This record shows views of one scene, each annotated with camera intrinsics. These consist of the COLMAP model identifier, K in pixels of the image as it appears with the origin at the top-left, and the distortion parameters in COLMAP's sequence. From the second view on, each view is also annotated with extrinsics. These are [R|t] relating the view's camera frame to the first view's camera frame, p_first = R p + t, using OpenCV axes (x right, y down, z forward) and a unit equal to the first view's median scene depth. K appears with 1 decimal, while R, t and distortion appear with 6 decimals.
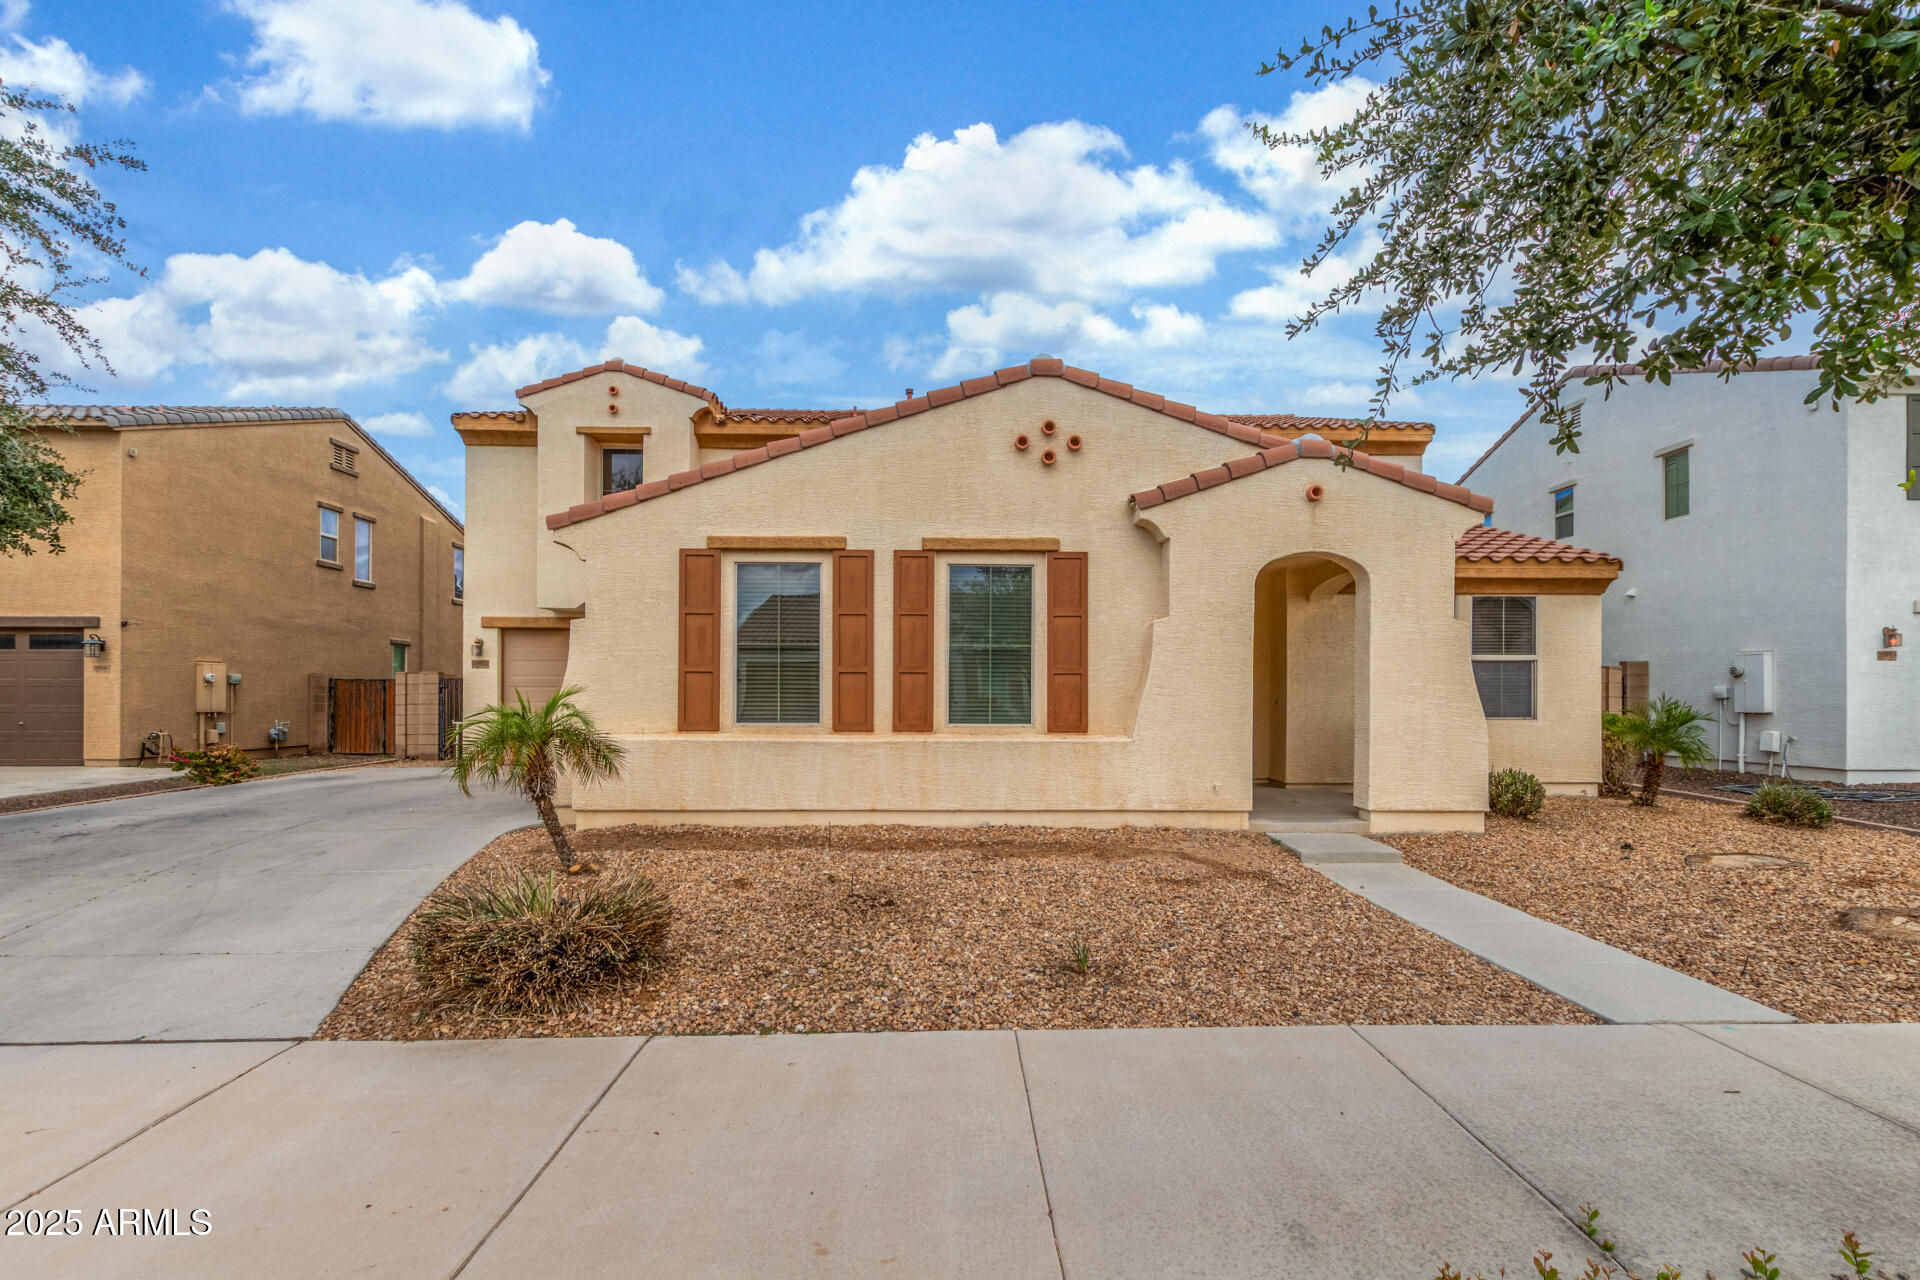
lens RADIAL K [[883.7, 0, 961.2], [0, 883.7, 675.6], [0, 0, 1]] dist [0.001138, -0.002010]
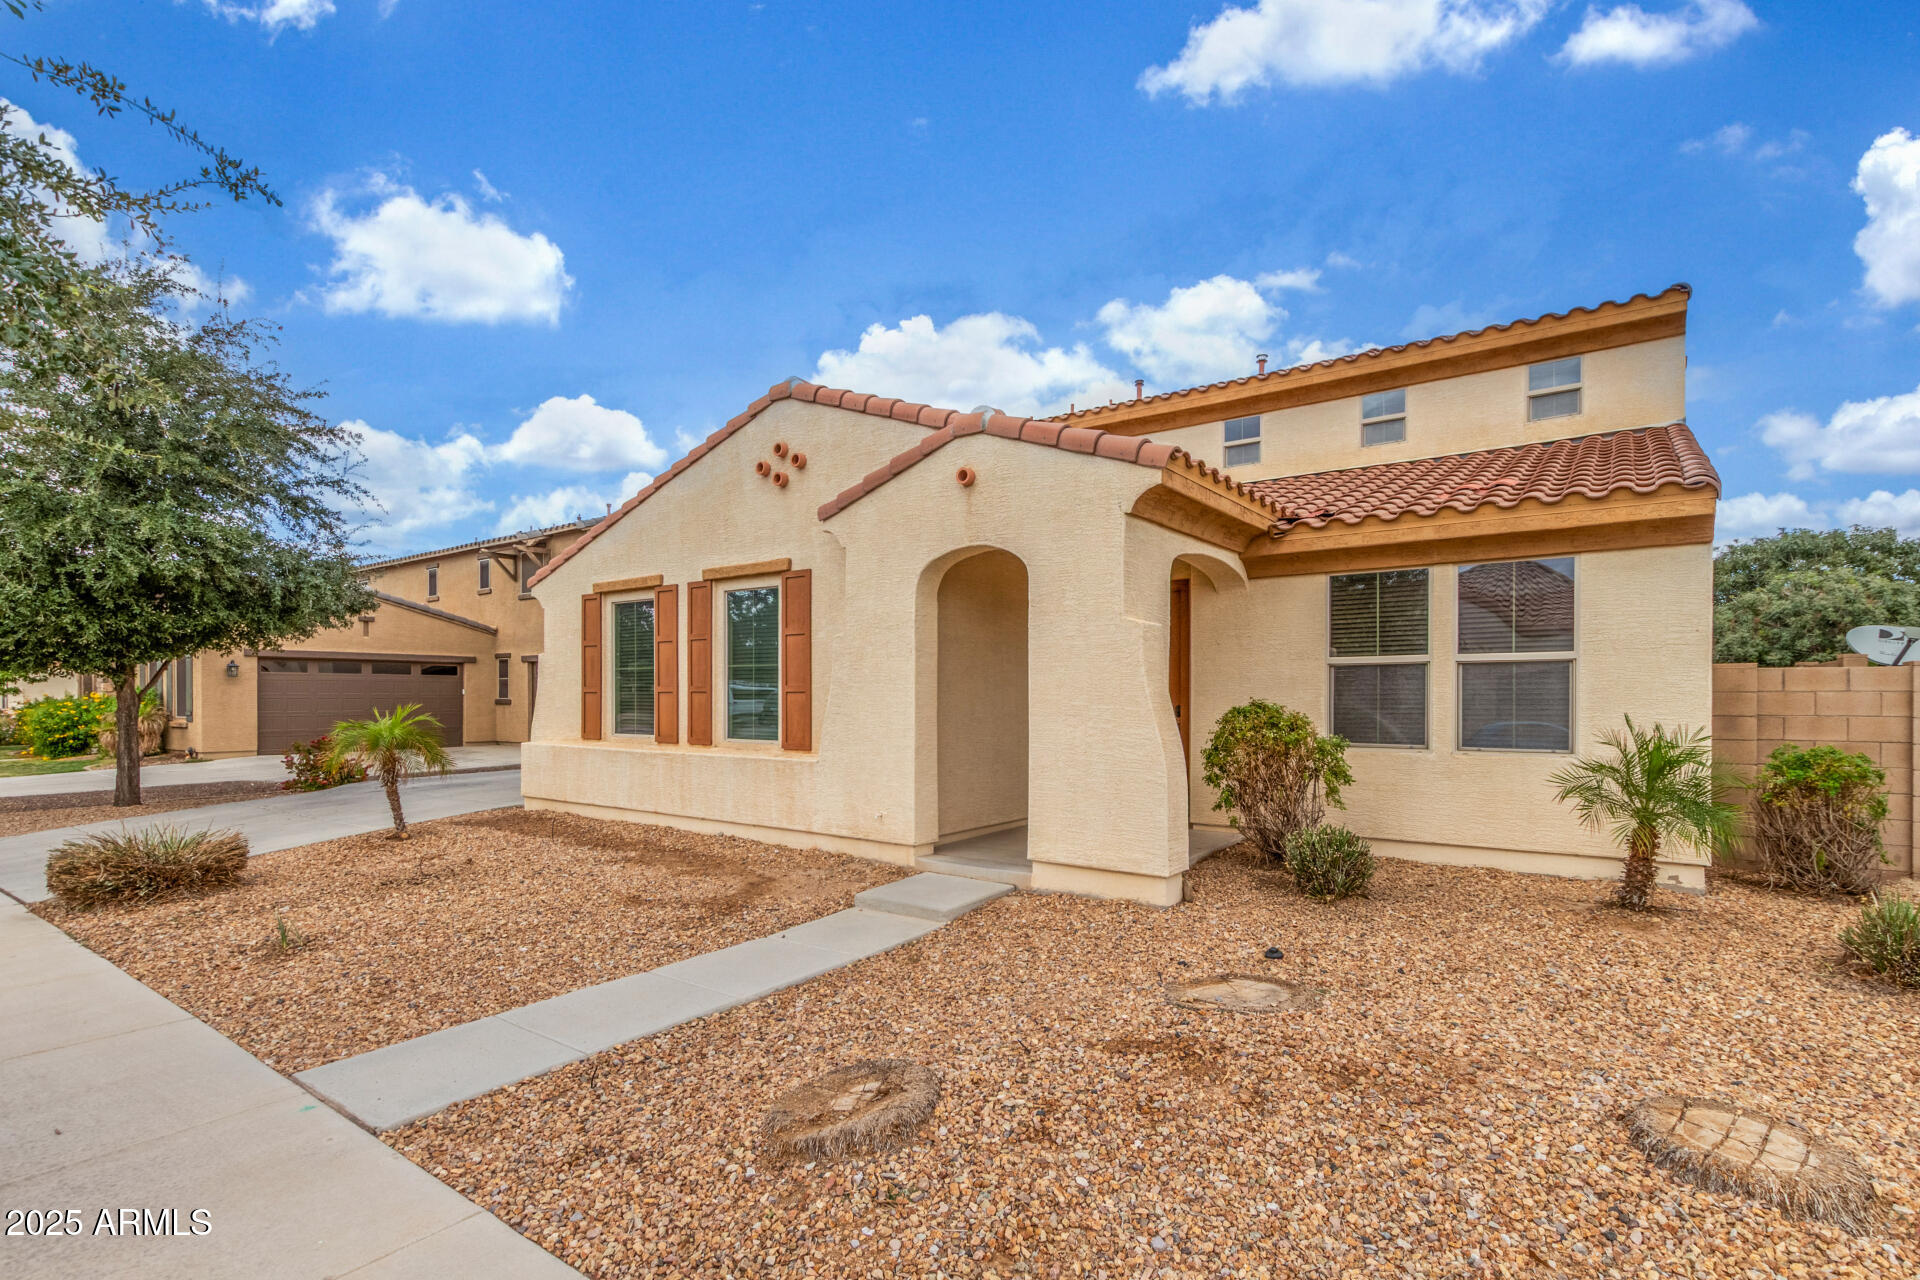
lens RADIAL K [[908.4, 0, 959.1], [0, 908.4, 693.6], [0, 0, 1]] dist [-0.003040, -0.000753]
pose [[0.792446, -0.004698, -0.609925, 0.896098], [0.012507, 0.999885, 0.008547, -0.006887], [0.609814, -0.014401, 0.792413, 0.294567]]
